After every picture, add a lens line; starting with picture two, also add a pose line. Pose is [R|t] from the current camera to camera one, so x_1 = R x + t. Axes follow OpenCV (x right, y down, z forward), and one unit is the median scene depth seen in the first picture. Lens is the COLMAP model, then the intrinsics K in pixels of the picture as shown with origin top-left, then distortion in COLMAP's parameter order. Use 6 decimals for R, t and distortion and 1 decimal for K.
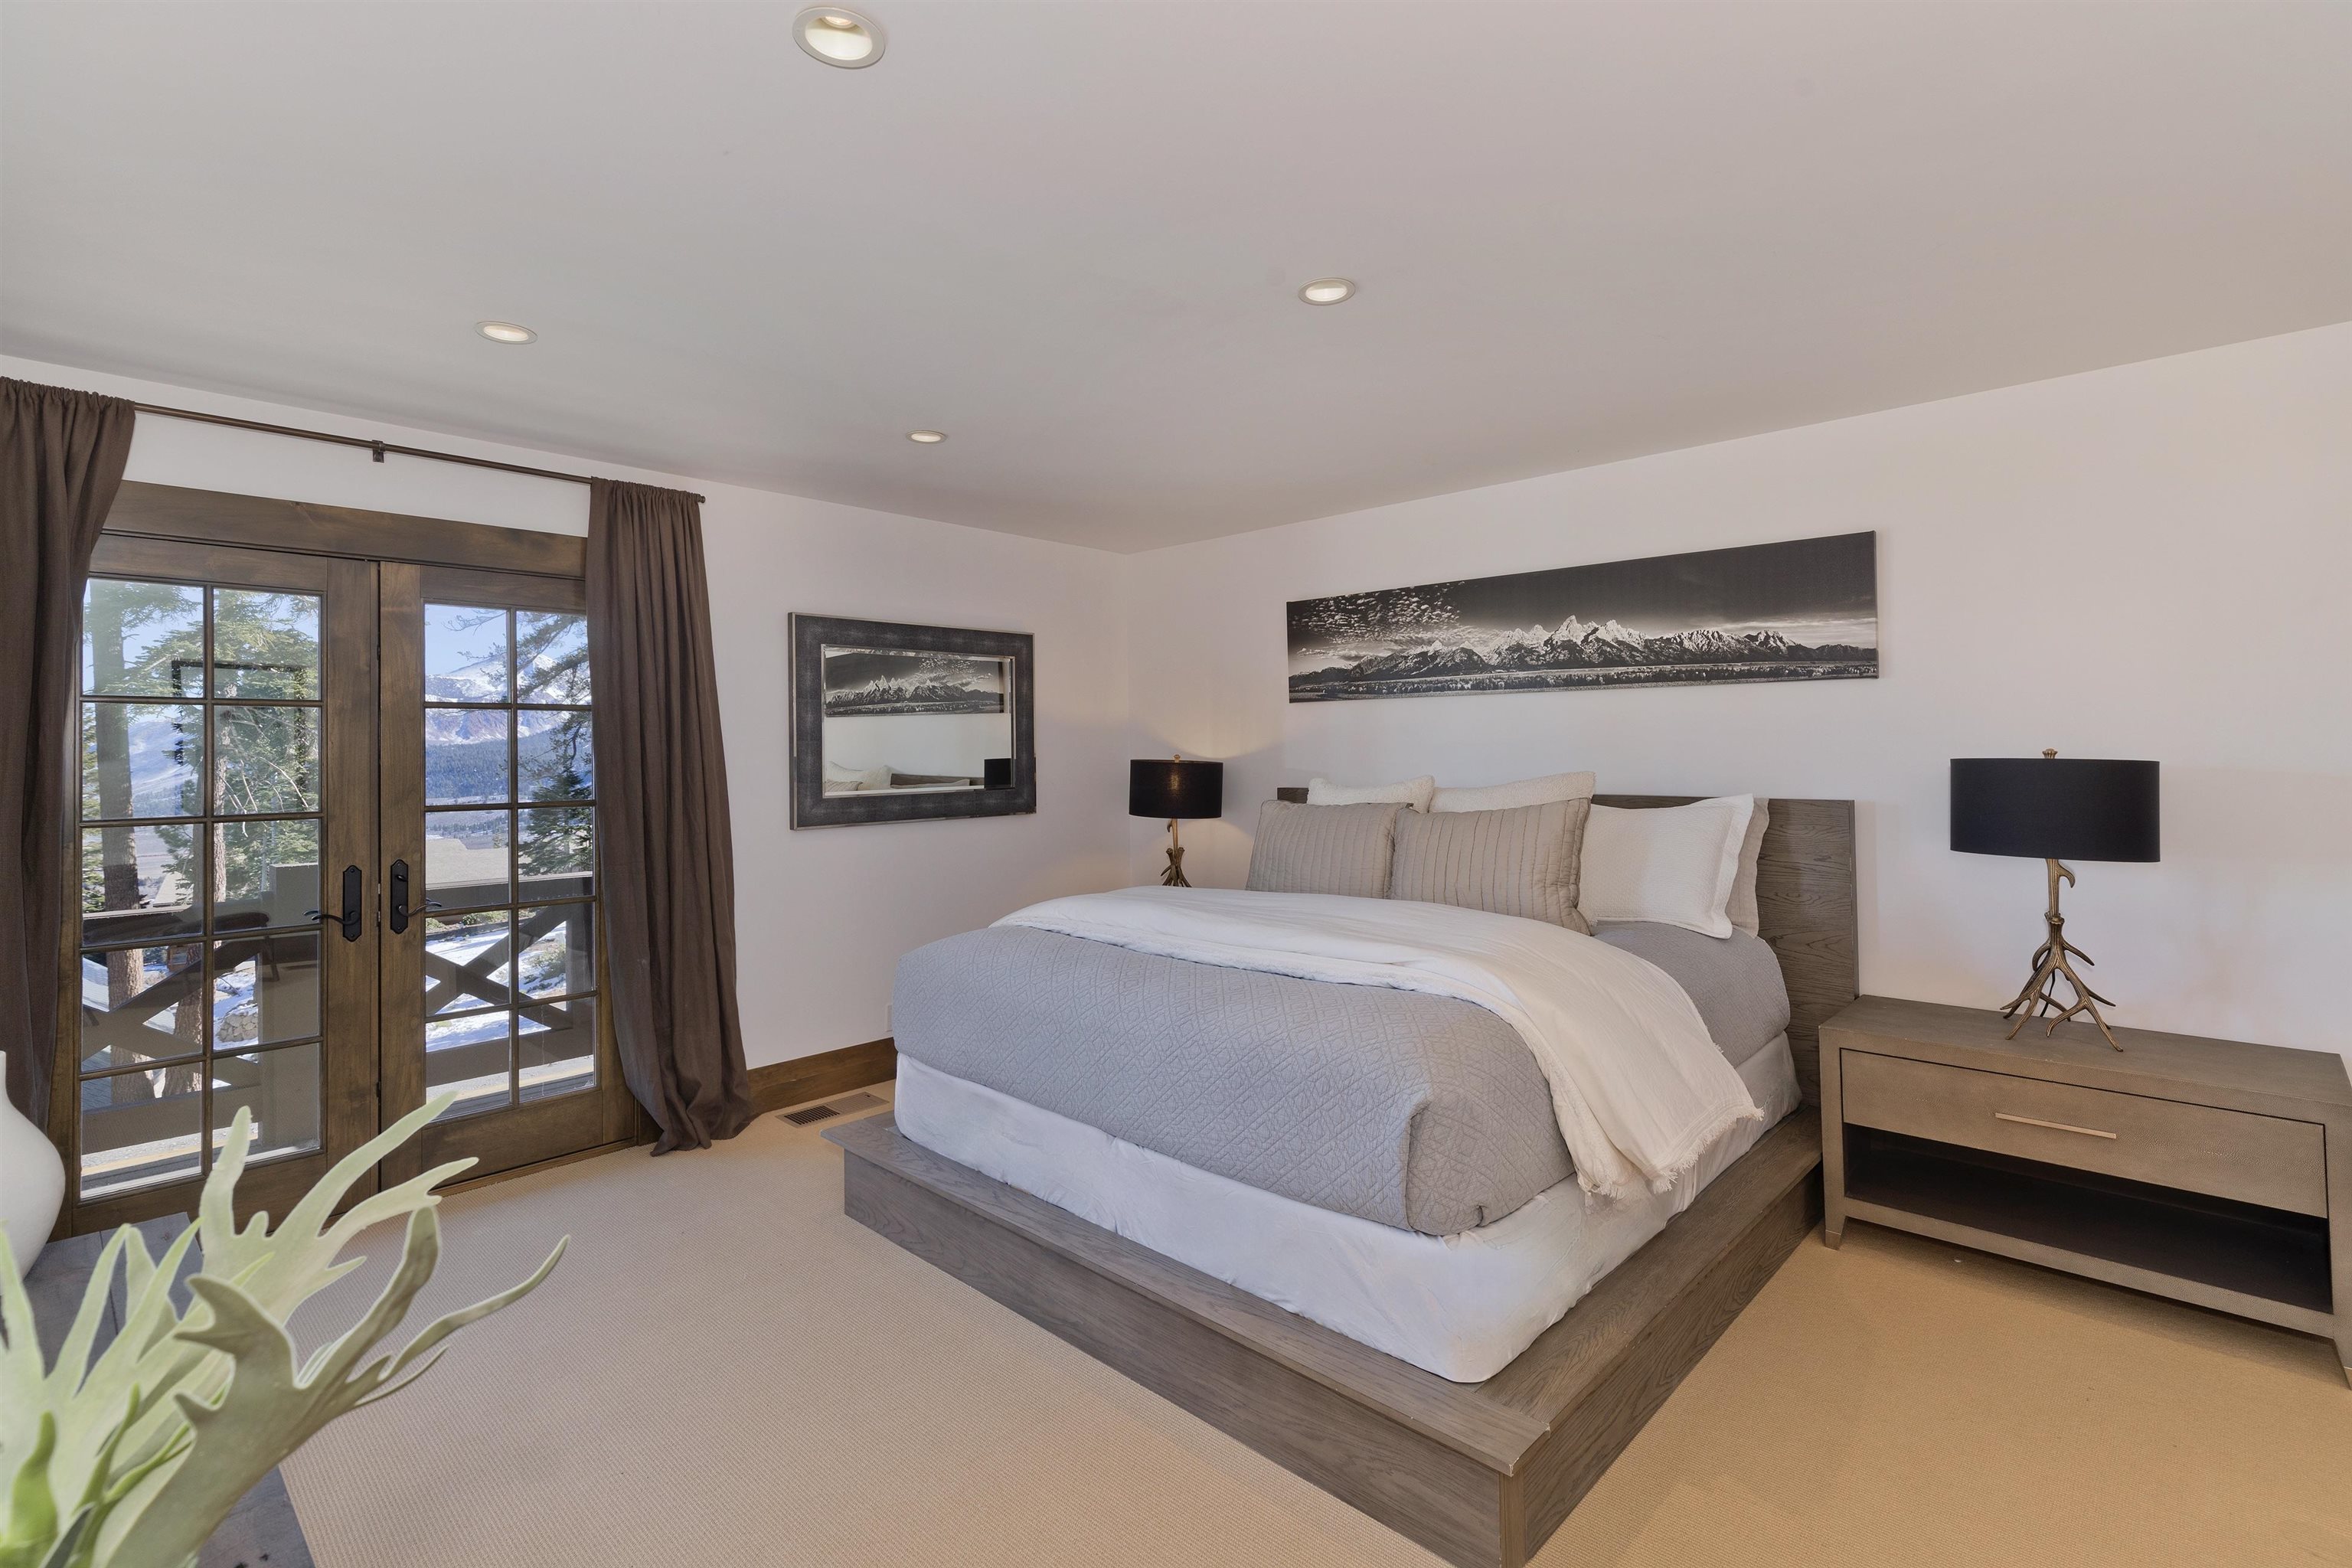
lens RADIAL K [[1050.2, 0, 1183.1], [0, 1050.2, 786.0], [0, 0, 1]] dist [-0.000922, -0.000433]
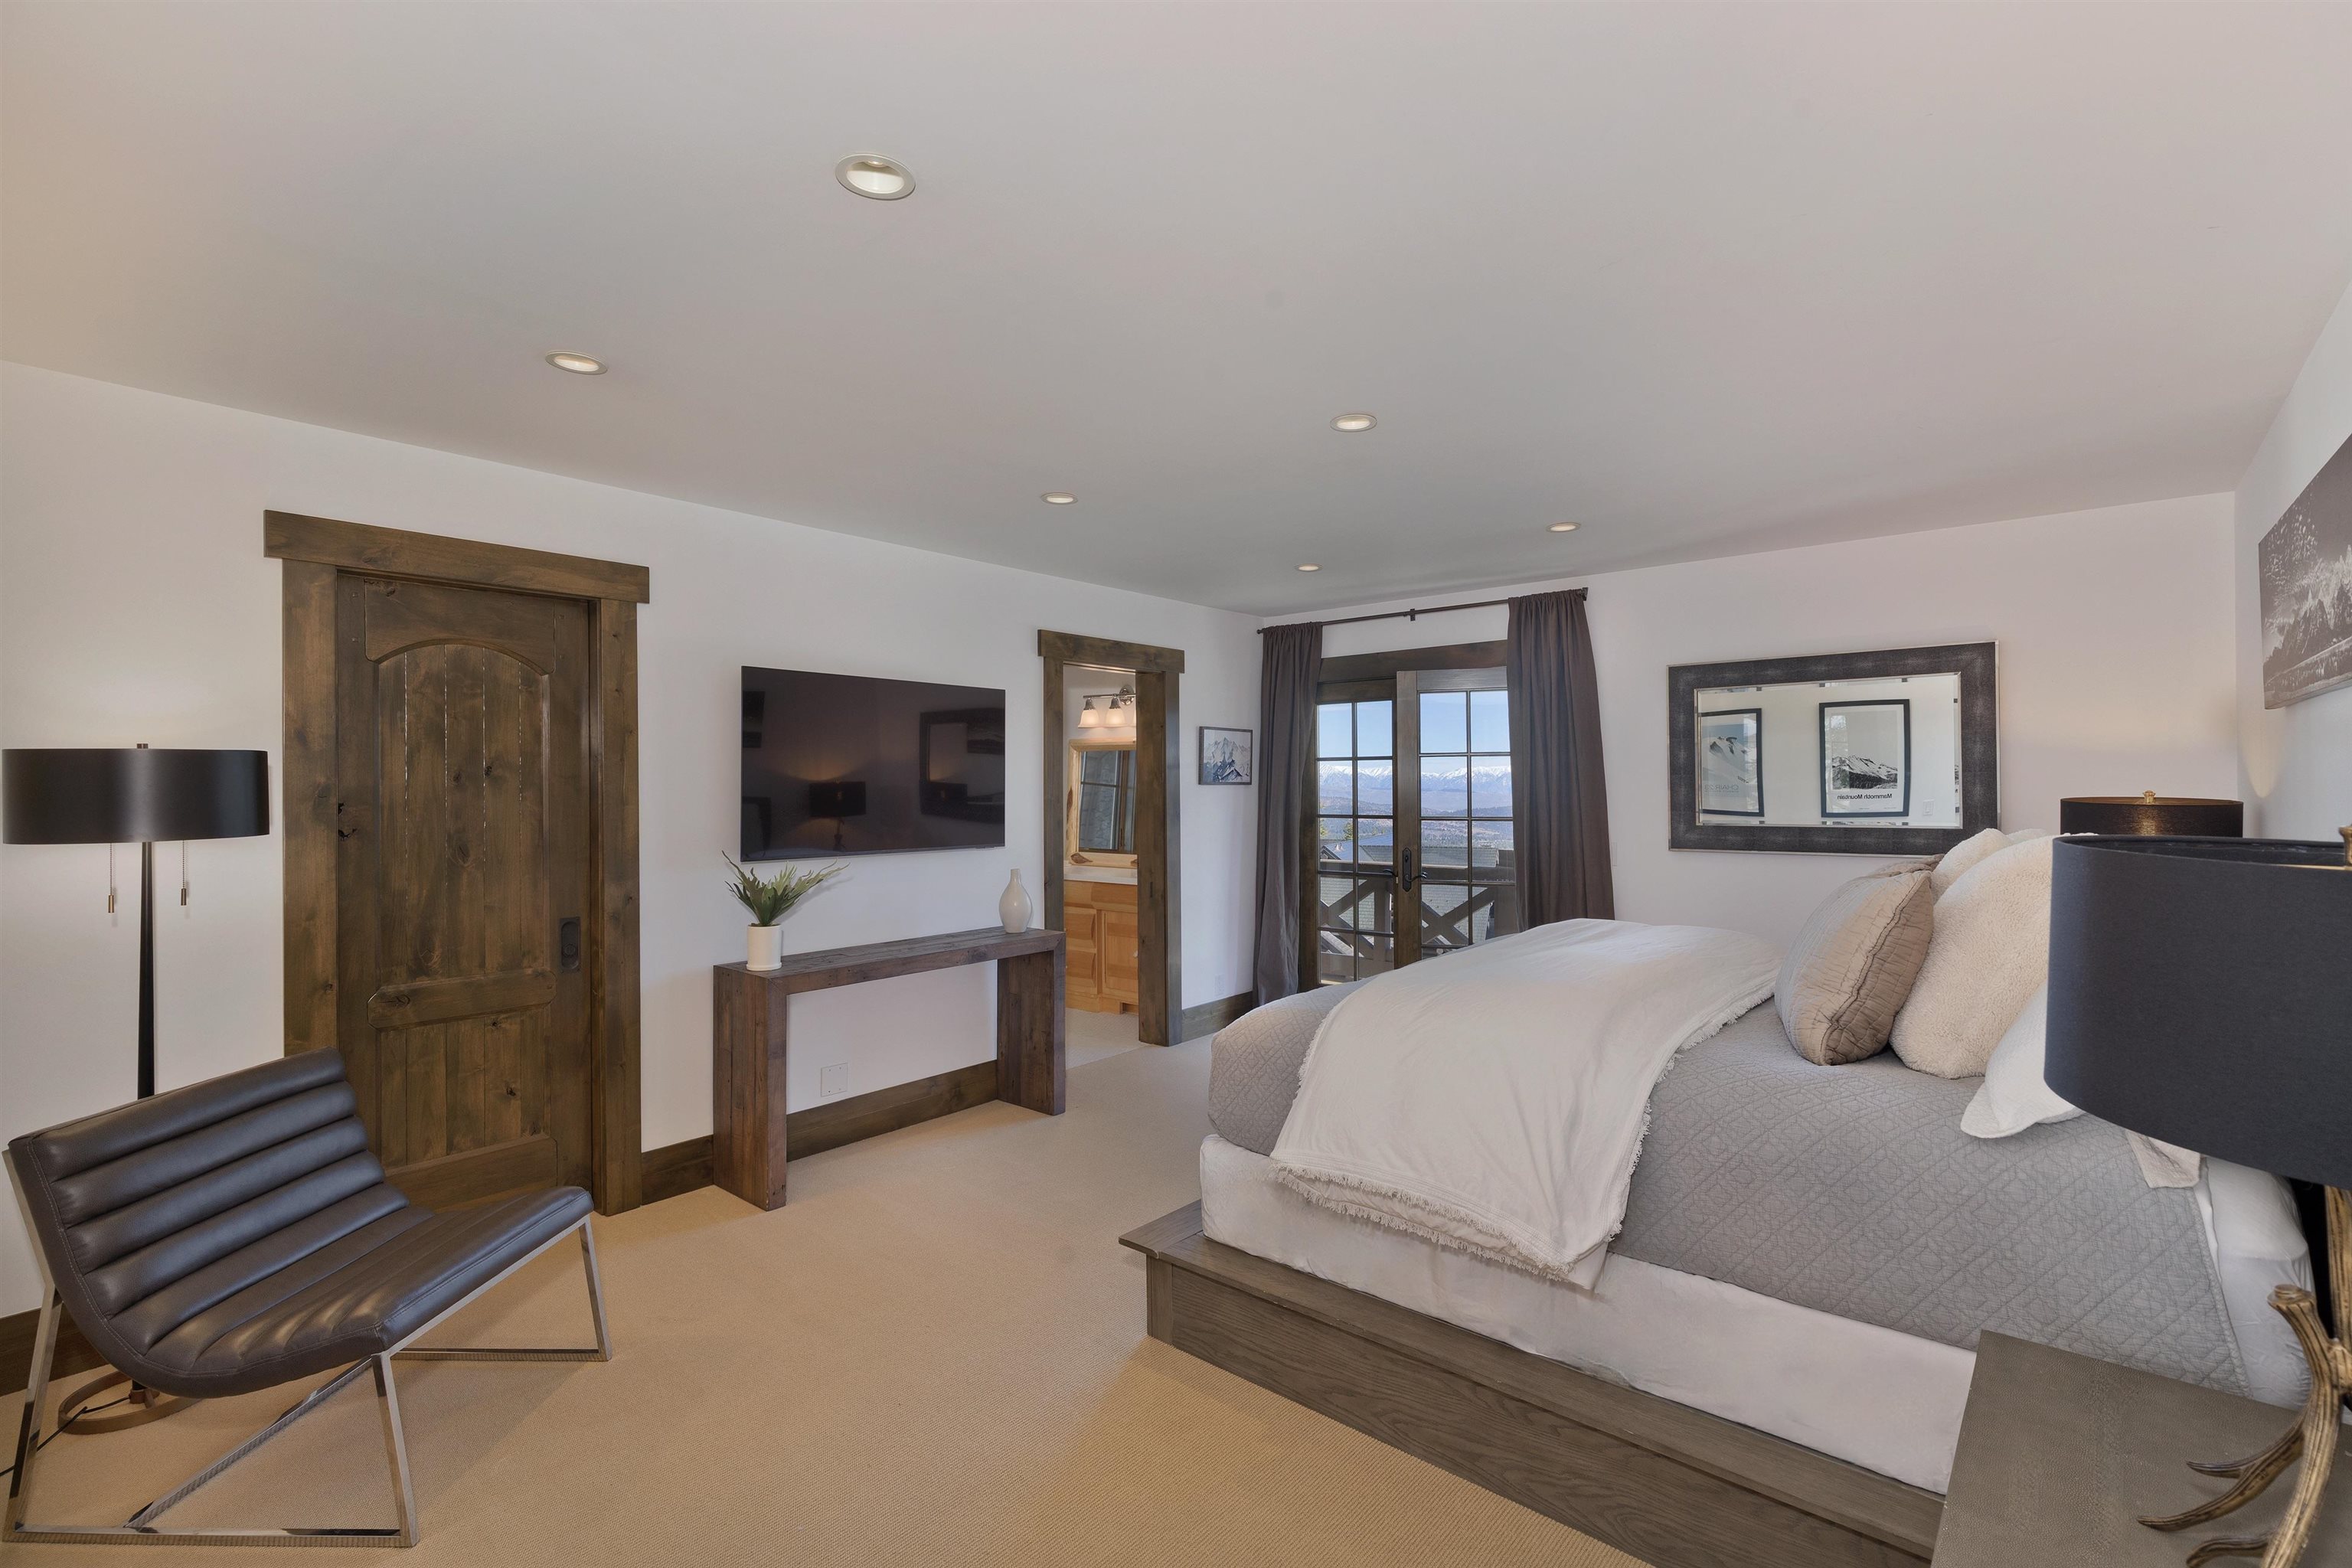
lens RADIAL K [[1050.2, 0, 1183.1], [0, 1050.2, 786.0], [0, 0, 1]] dist [-0.000922, -0.000433]
pose [[0.068295, -0.002270, -0.997663, 0.888043], [-0.041996, 0.999104, -0.005148, -0.000940], [0.996781, 0.042250, 0.068139, 0.442761]]
